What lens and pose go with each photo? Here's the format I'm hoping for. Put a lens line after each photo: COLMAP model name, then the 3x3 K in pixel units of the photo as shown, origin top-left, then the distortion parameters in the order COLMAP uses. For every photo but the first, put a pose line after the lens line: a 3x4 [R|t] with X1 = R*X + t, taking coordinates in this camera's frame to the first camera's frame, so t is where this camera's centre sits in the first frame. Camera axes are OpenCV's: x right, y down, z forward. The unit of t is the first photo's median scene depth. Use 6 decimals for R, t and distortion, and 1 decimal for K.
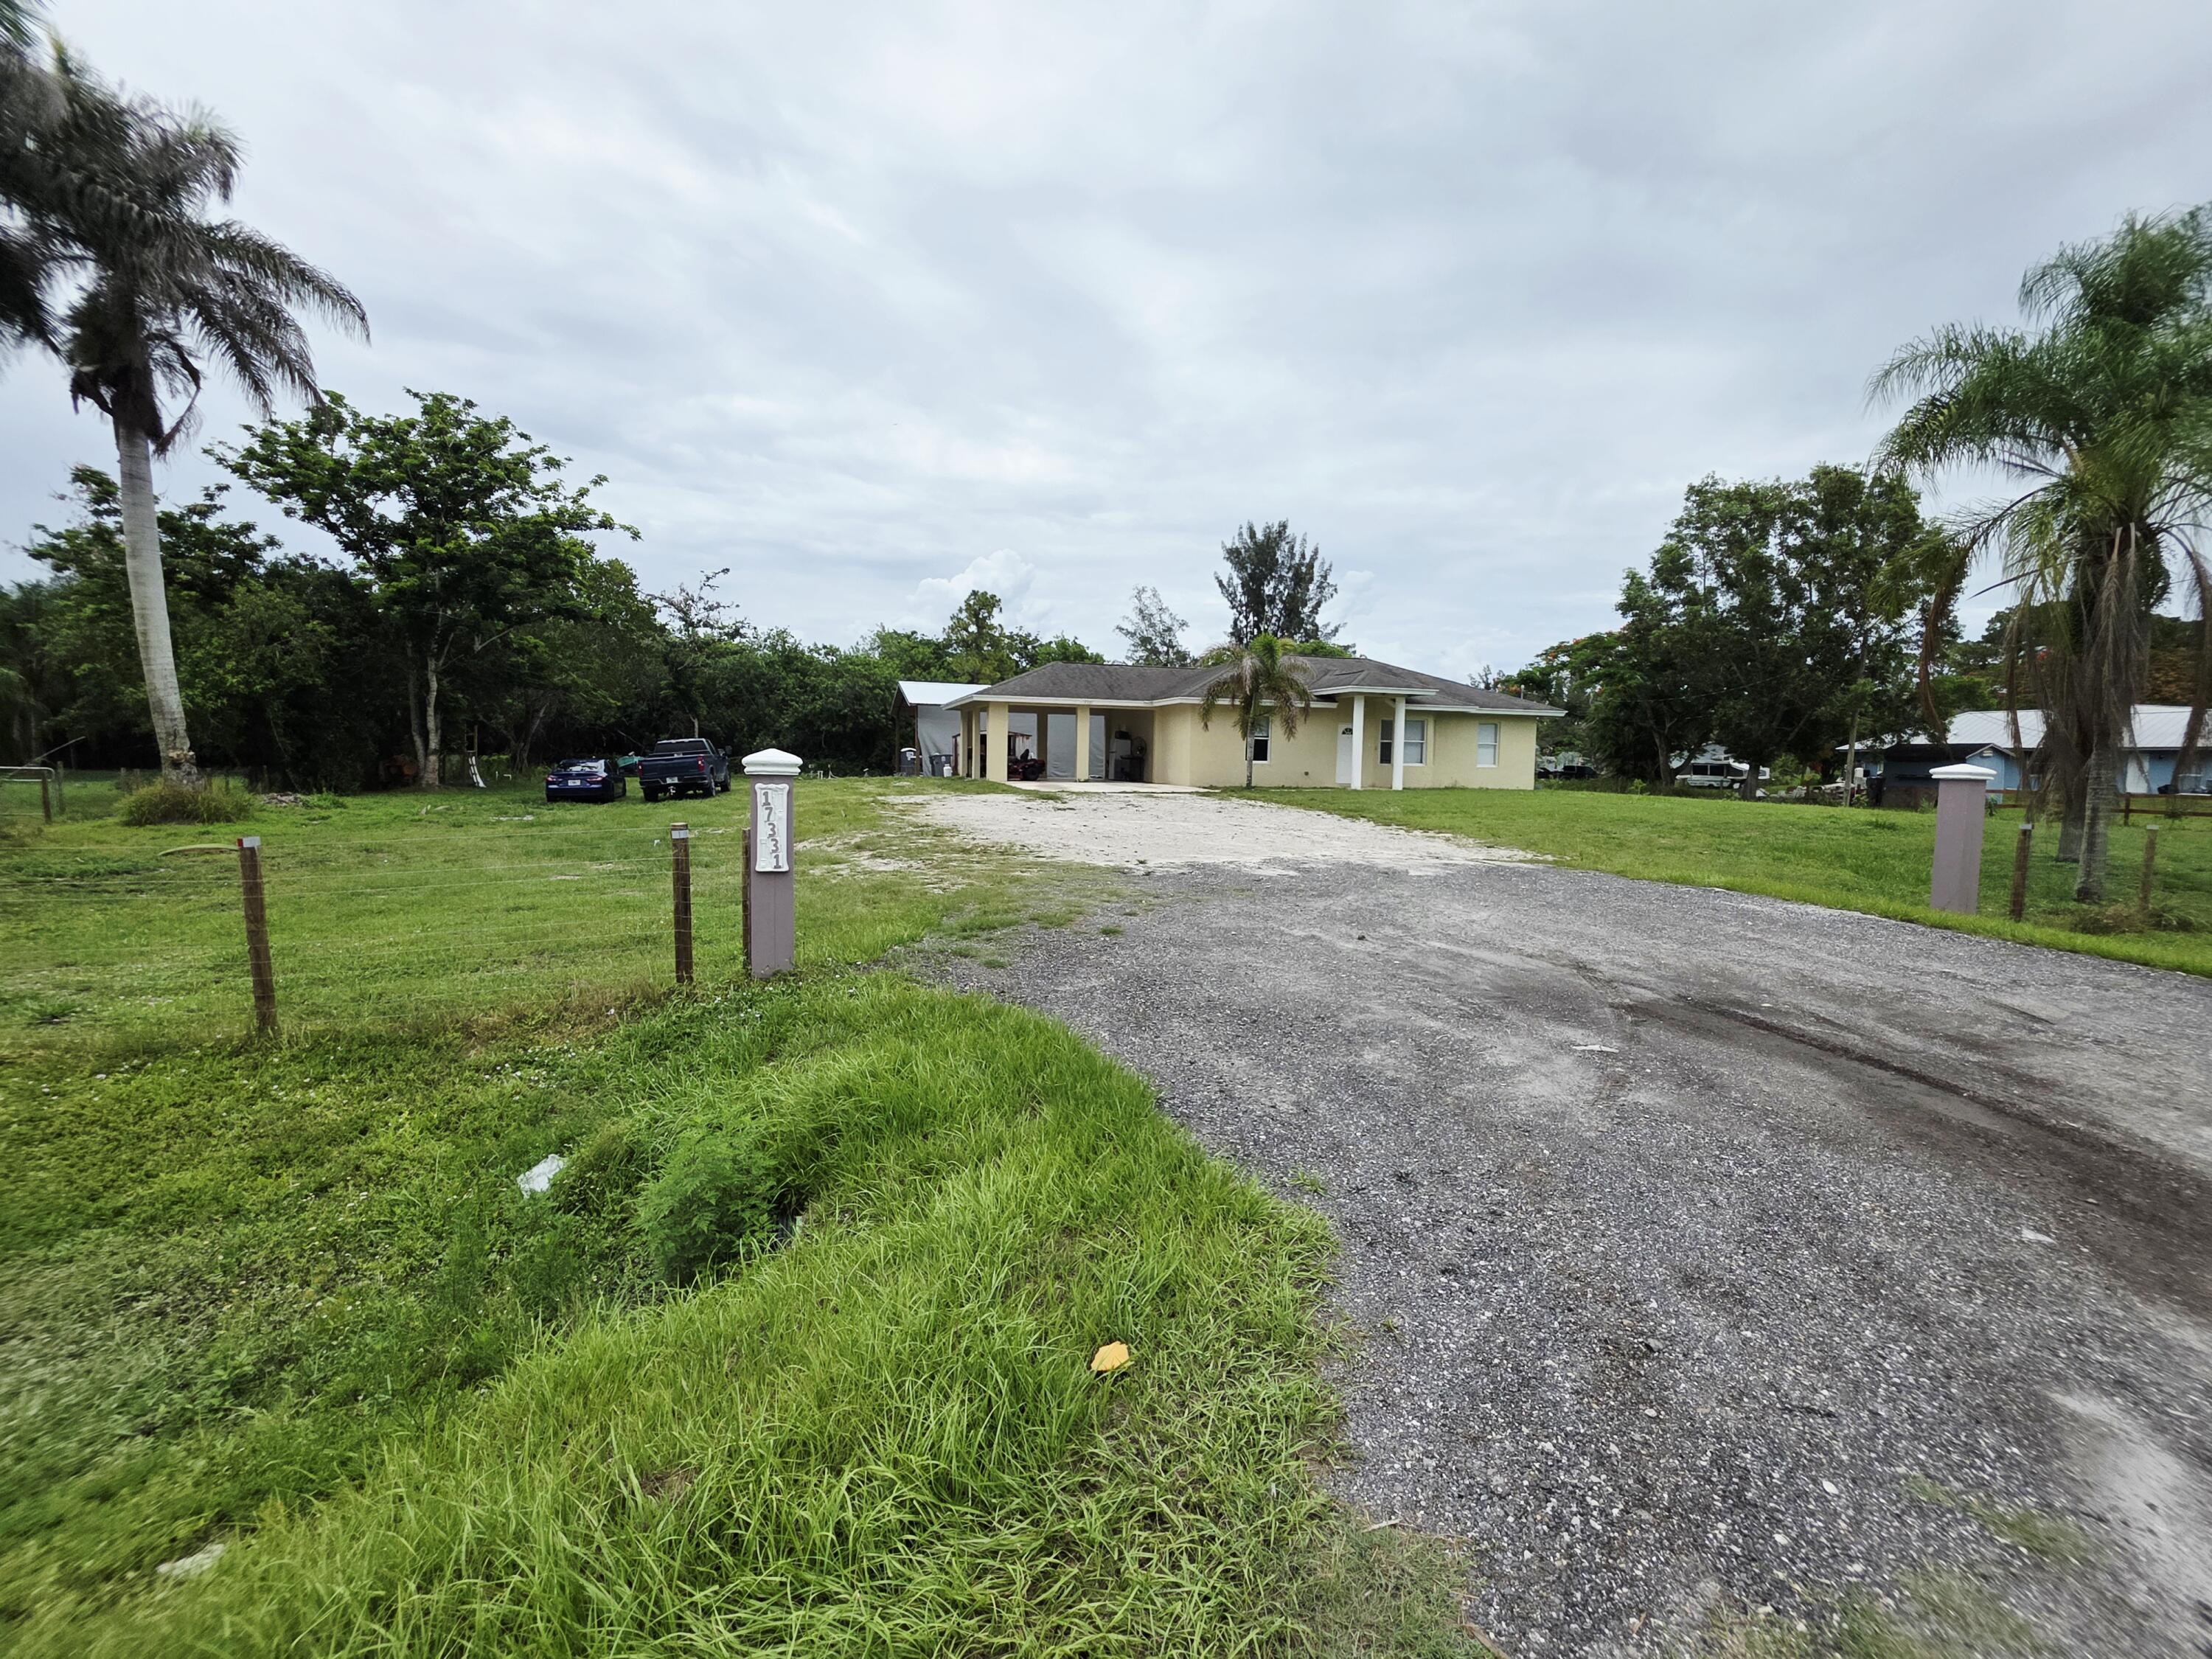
lens RADIAL K [[954.2, 0, 1103.1], [0, 954.2, 832.0], [0, 0, 1]] dist [0.000110, 0.000162]
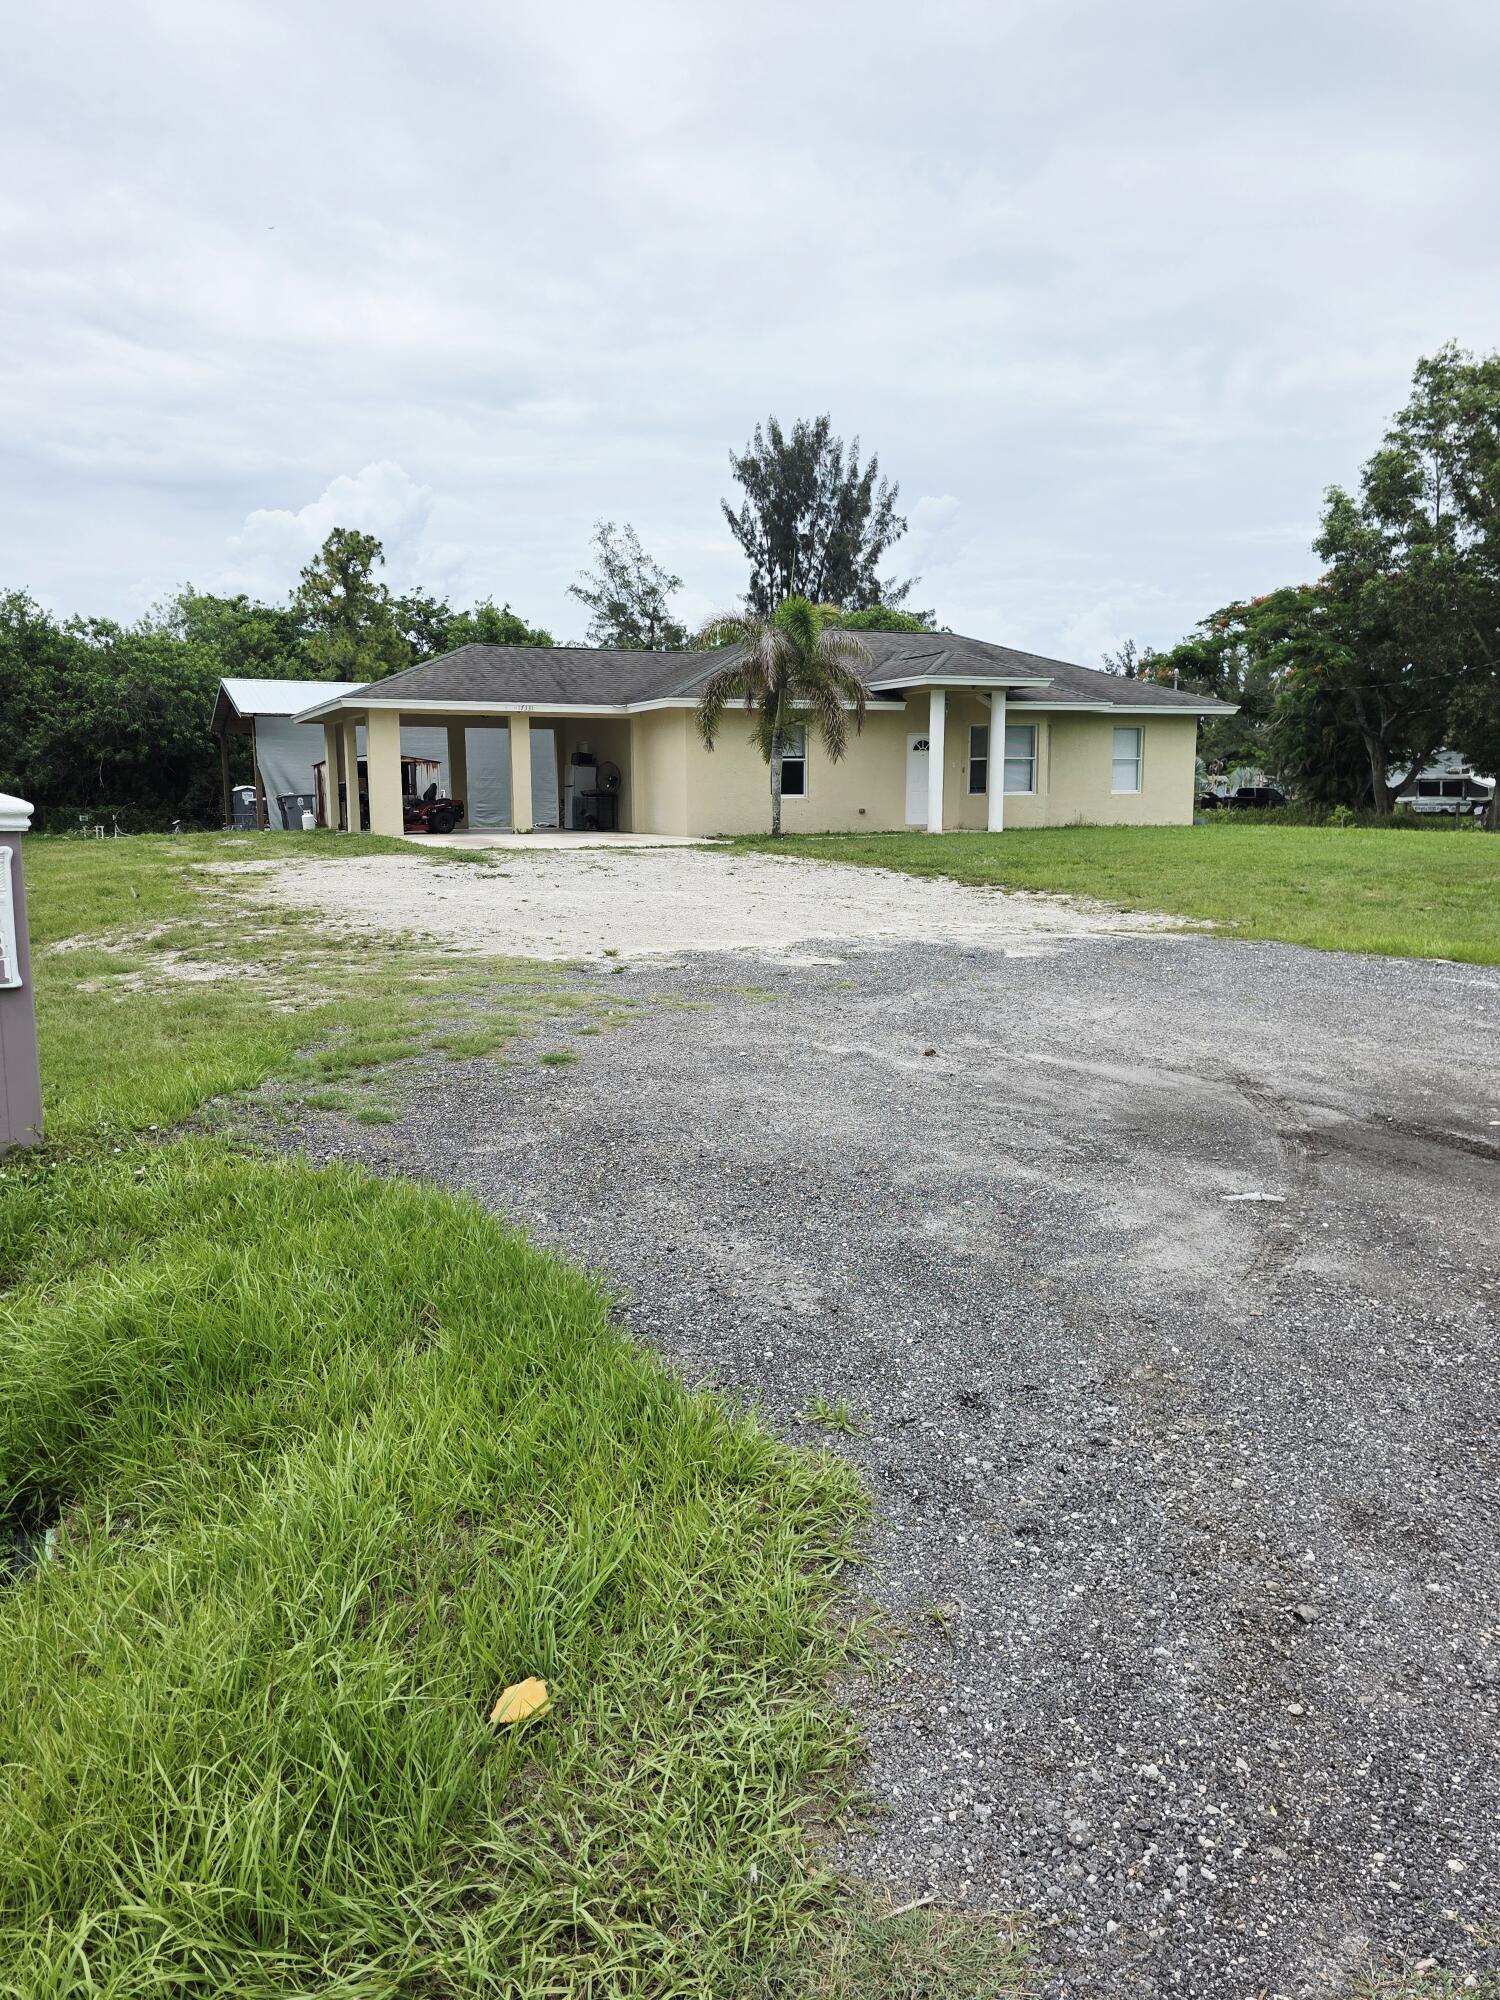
lens RADIAL K [[1441.5, 0, 729.0], [0, 1441.5, 1017.8], [0, 0, 1]] dist [0.070563, -0.074680]
pose [[0.993171, -0.041709, 0.108954, 0.019086], [0.033241, 0.996367, 0.078410, 0.001398], [-0.111829, -0.074253, 0.990949, 0.005664]]
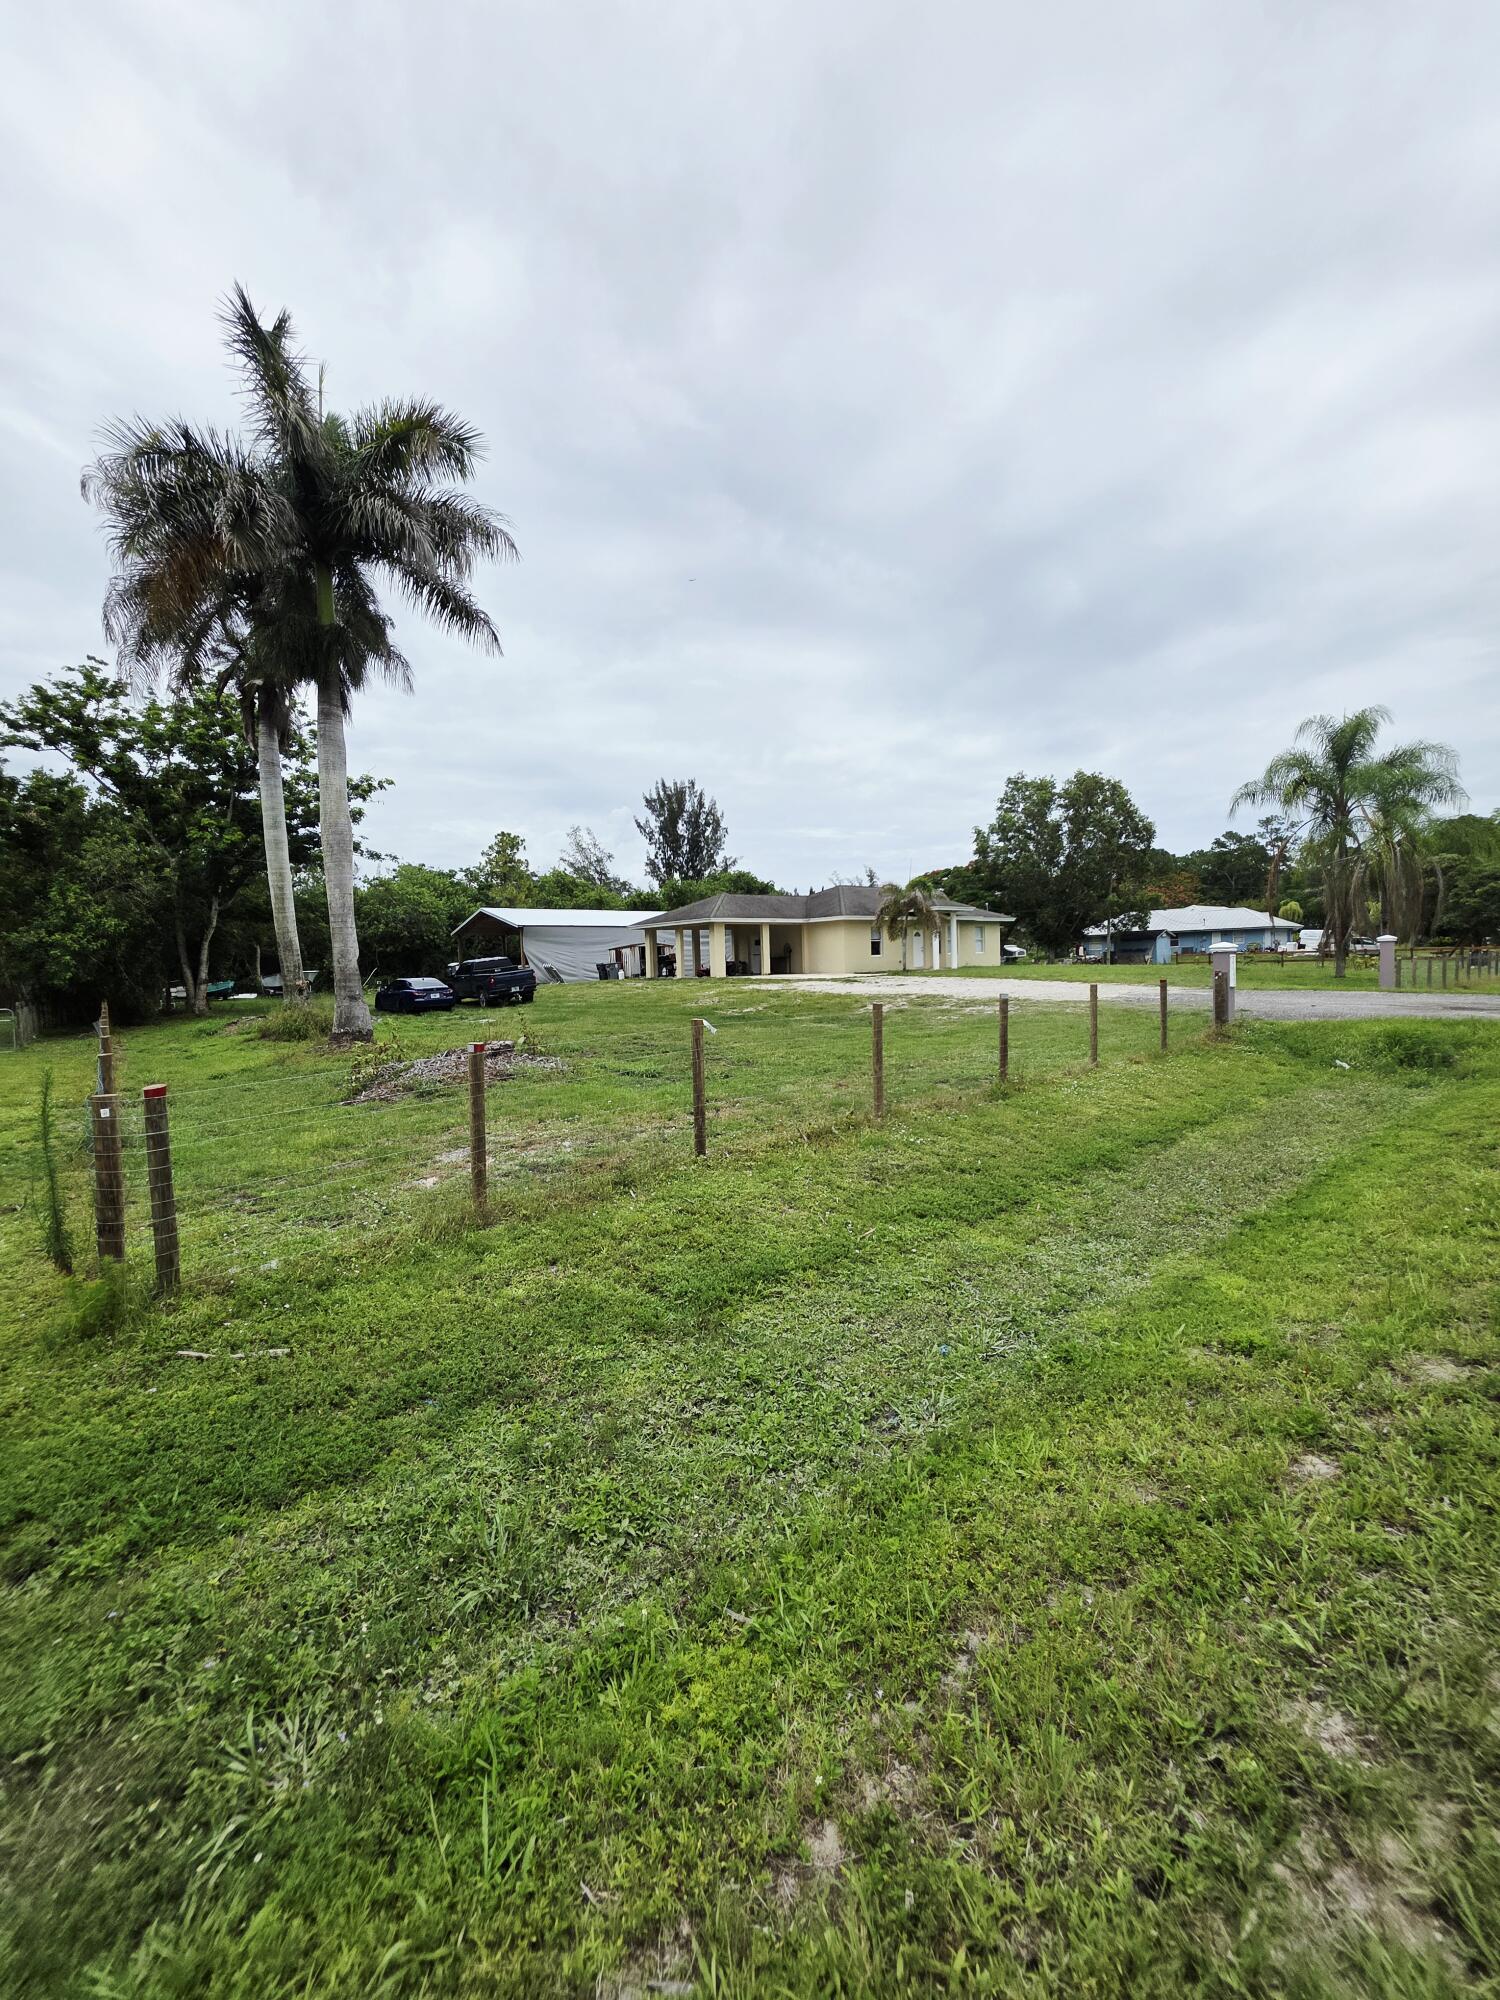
lens RADIAL K [[803.7, 0, 752.2], [0, 803.7, 996.1], [0, 0, 1]] dist [-0.000615, 0.000200]
pose [[0.922787, -0.063709, 0.380007, -1.814243], [0.076951, 0.996839, -0.019742, 0.011066], [-0.377548, 0.047459, 0.924773, -0.477904]]
